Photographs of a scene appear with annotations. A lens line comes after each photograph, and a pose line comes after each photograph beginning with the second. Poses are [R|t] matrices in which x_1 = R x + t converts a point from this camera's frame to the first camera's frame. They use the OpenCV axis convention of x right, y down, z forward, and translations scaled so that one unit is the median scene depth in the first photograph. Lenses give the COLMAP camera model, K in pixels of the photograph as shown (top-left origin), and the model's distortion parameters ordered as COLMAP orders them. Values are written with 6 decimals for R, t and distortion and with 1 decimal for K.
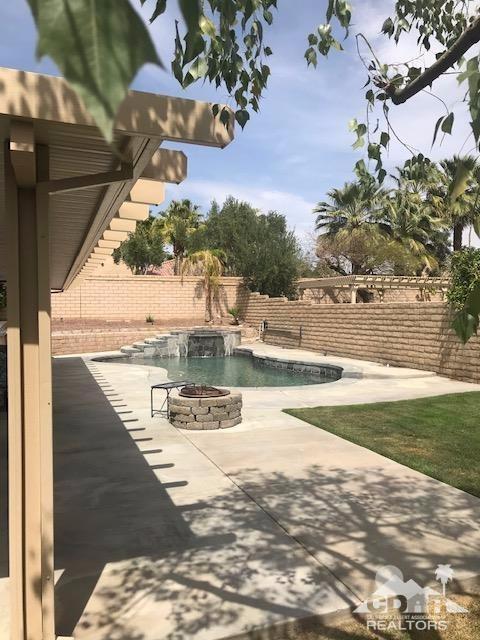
lens RADIAL K [[526.9, 0, 242.2], [0, 526.9, 311.9], [0, 0, 1]] dist [0.122982, -0.208621]
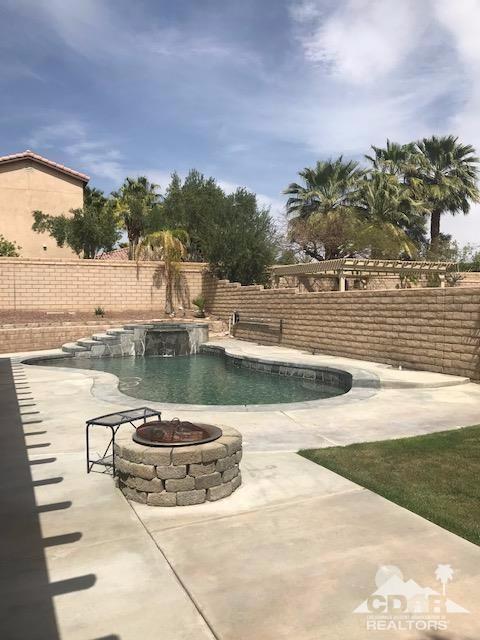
lens RADIAL K [[526.9, 0, 242.2], [0, 526.9, 311.9], [0, 0, 1]] dist [0.122982, -0.208621]
pose [[0.996724, -0.001337, 0.080868, -0.015649], [0.000215, 0.999904, 0.013880, 0.003507], [-0.080879, -0.013817, 0.996628, 0.135734]]
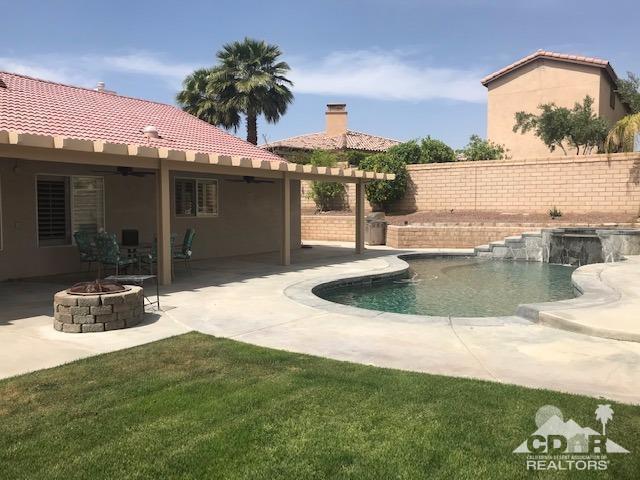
lens RADIAL K [[526.9, 0, 320.0], [0, 526.9, 240.0], [0, 0, 1]] dist [0.122982, -0.208621]
pose [[0.576921, 0.059702, -0.814615, 0.277991], [-0.005604, 0.997591, 0.069143, 0.001770], [0.816780, -0.035325, 0.575866, 0.259137]]
